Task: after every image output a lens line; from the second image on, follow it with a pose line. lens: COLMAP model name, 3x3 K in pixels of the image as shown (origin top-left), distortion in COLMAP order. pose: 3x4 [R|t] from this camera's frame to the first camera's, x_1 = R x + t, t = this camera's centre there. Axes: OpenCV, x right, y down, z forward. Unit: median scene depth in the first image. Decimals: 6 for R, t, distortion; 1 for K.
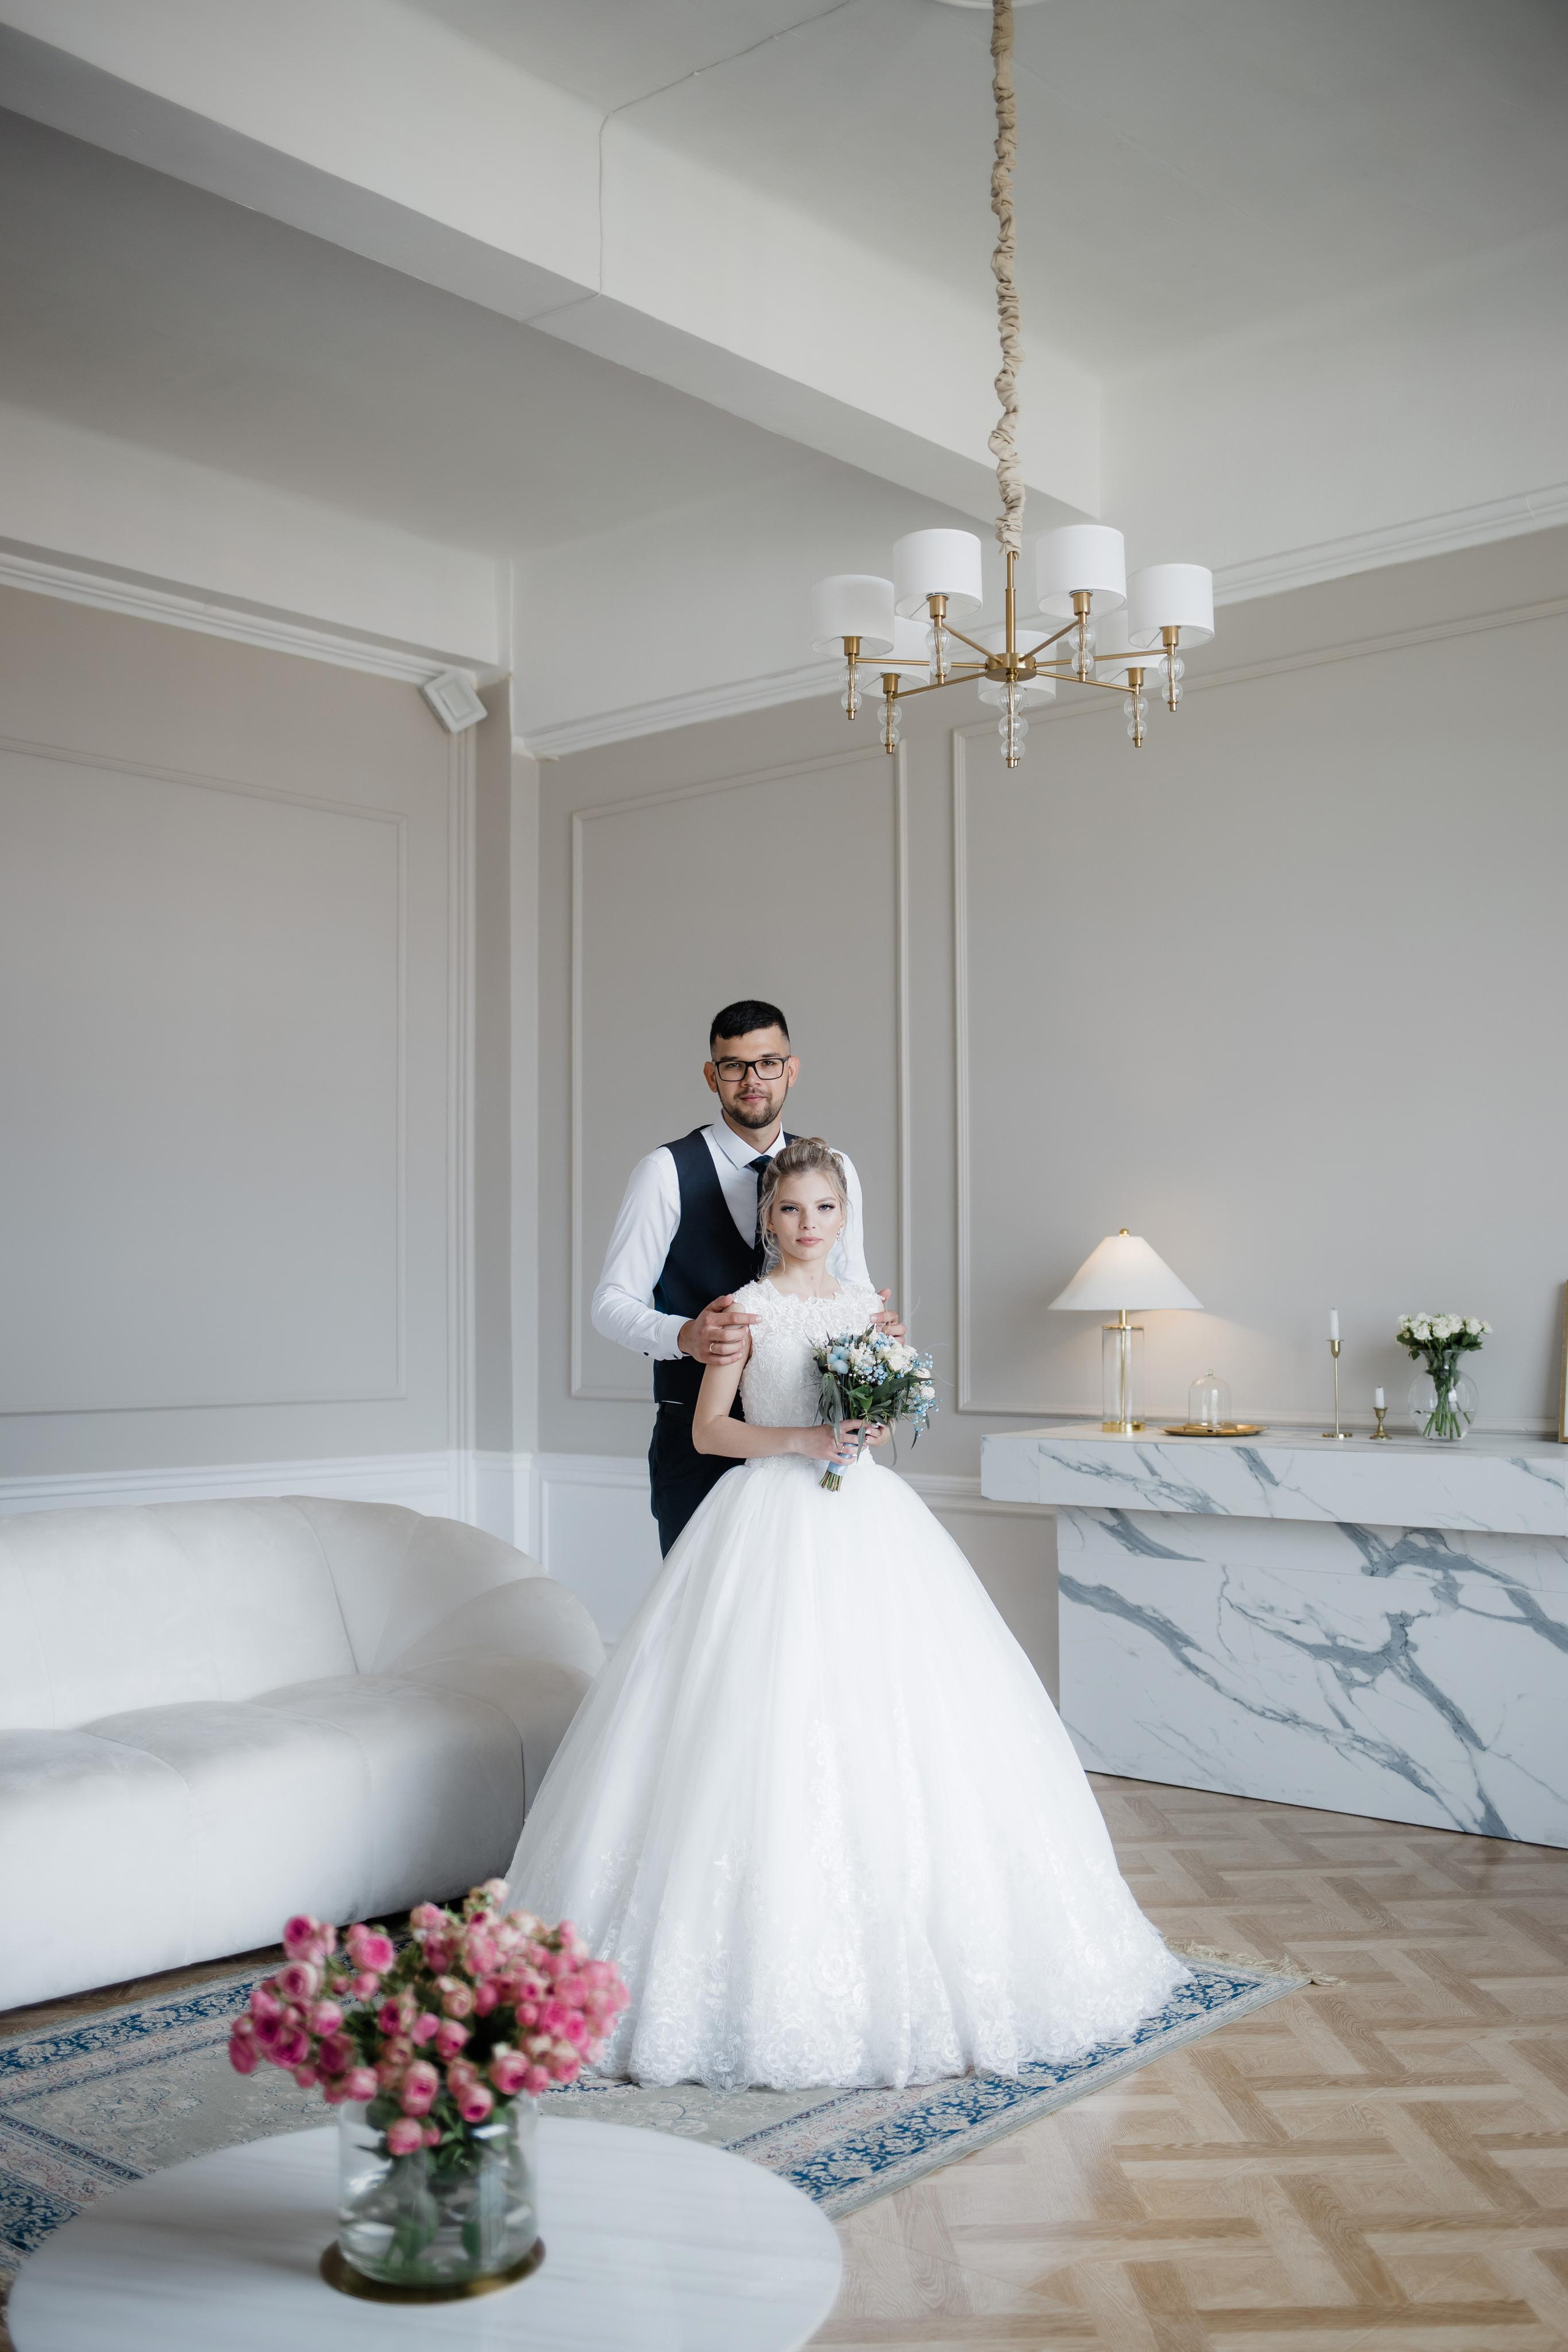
lens RADIAL K [[2309.0, 0, 784.0], [0, 2309.0, 1176.0], [0, 0, 1]] dist [-0.044116, -0.004813]
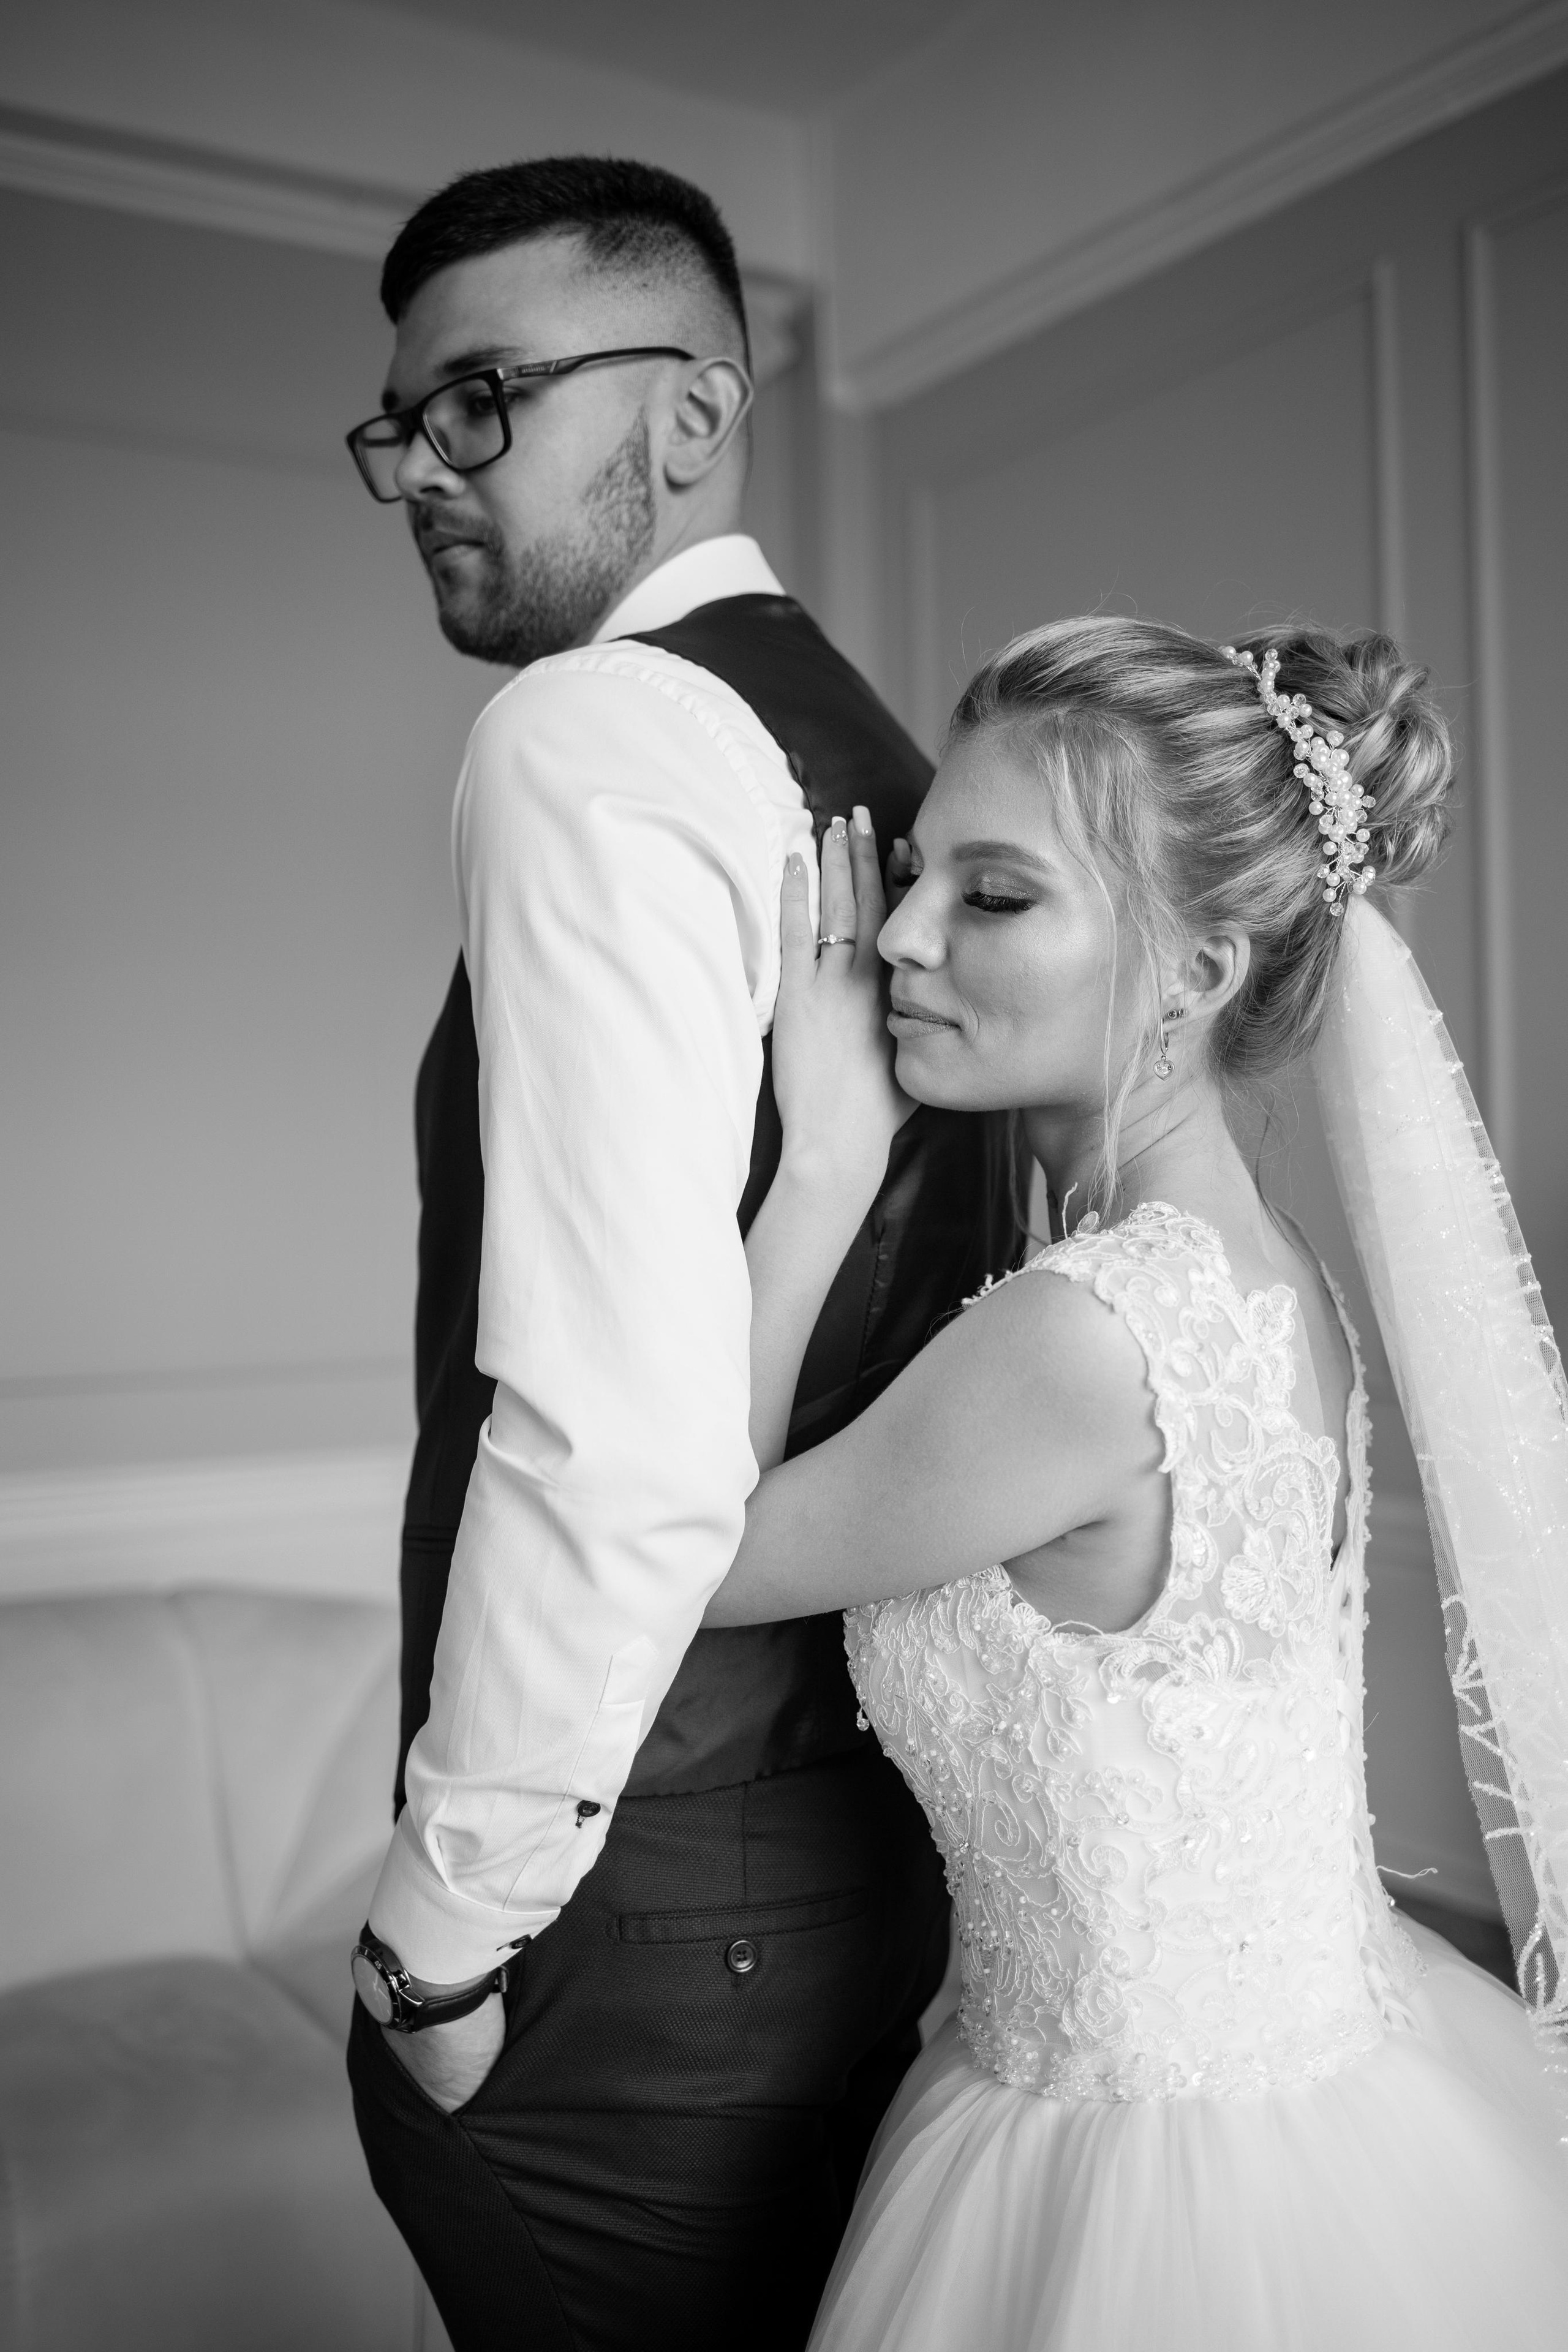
lens RADIAL K [[2309.0, 0, 784.0], [0, 2309.0, 1176.0], [0, 0, 1]] dist [-0.044116, -0.004813]
pose [[0.957237, -0.008166, -0.289188, 0.072470], [0.022859, 0.998611, 0.047468, 0.012472], [0.288399, -0.052048, 0.956095, 0.373393]]
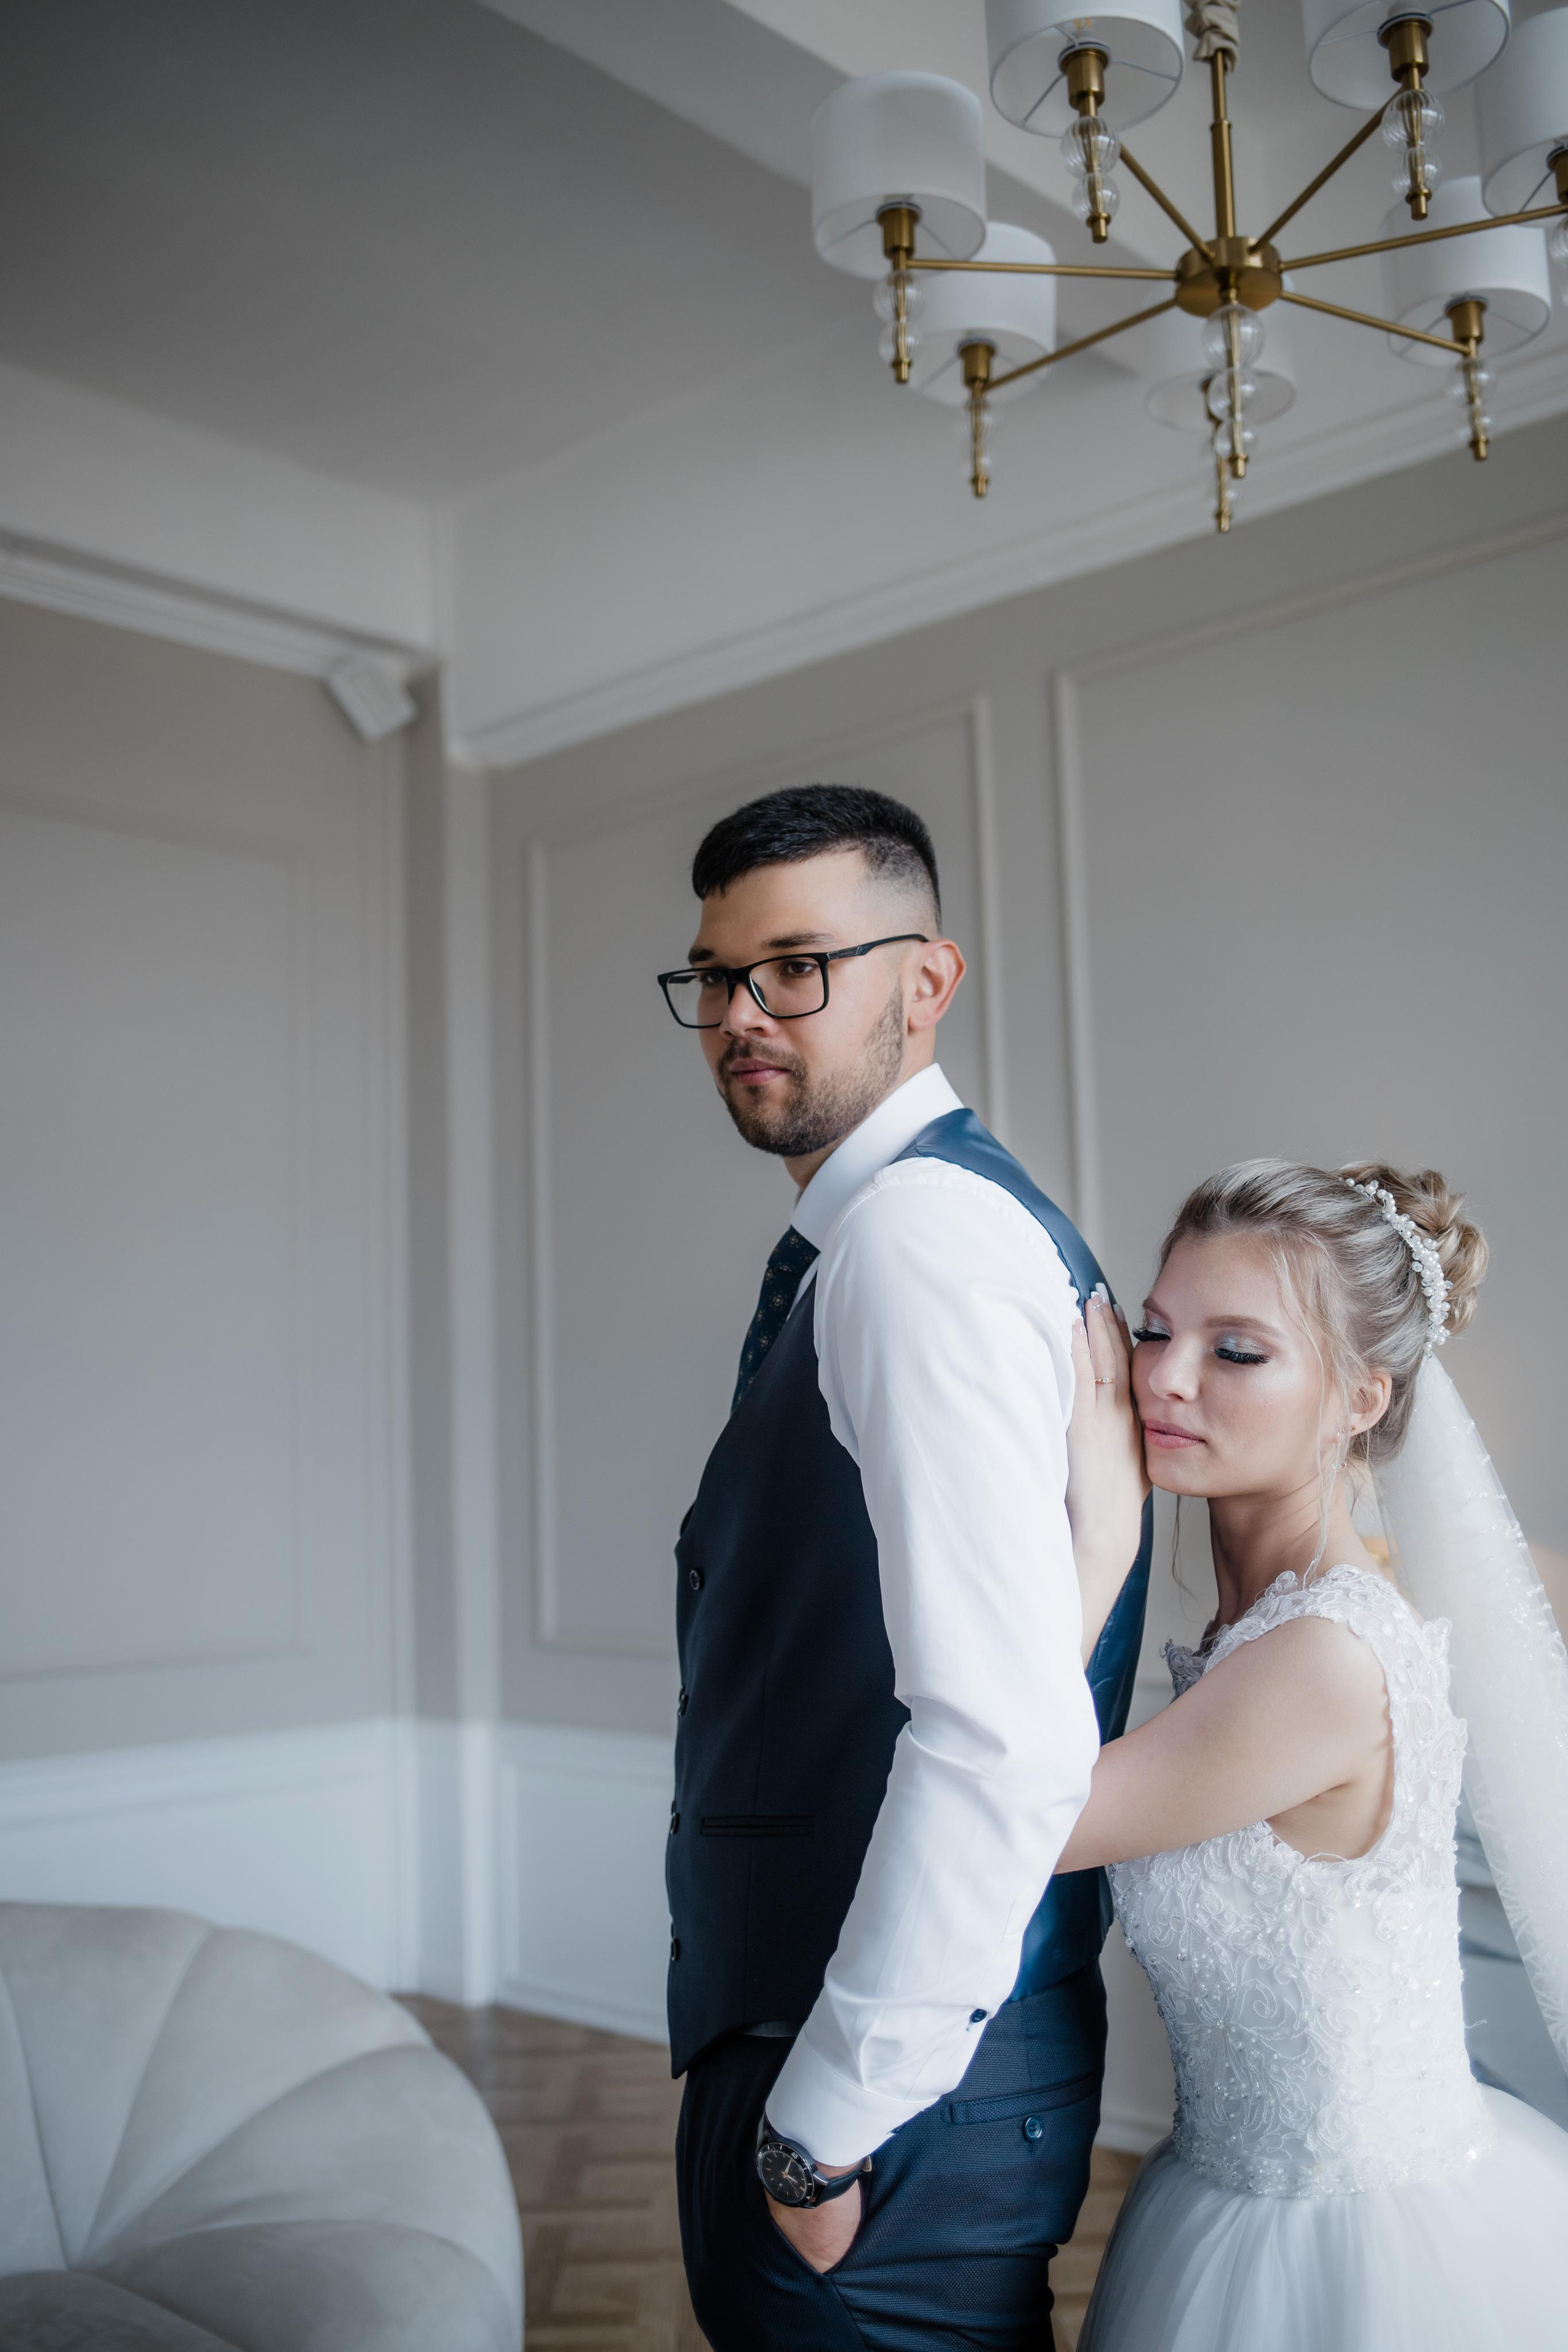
lens RADIAL K [[2309.0, 0, 784.0], [0, 2309.0, 1176.0], [0, 0, 1]] dist [-0.044116, -0.004813]
pose [[0.999318, -0.023144, -0.028788, 0.008312], [0.021209, 0.997606, -0.065828, -0.001014], [0.030242, 0.065172, 0.997416, 0.302475]]
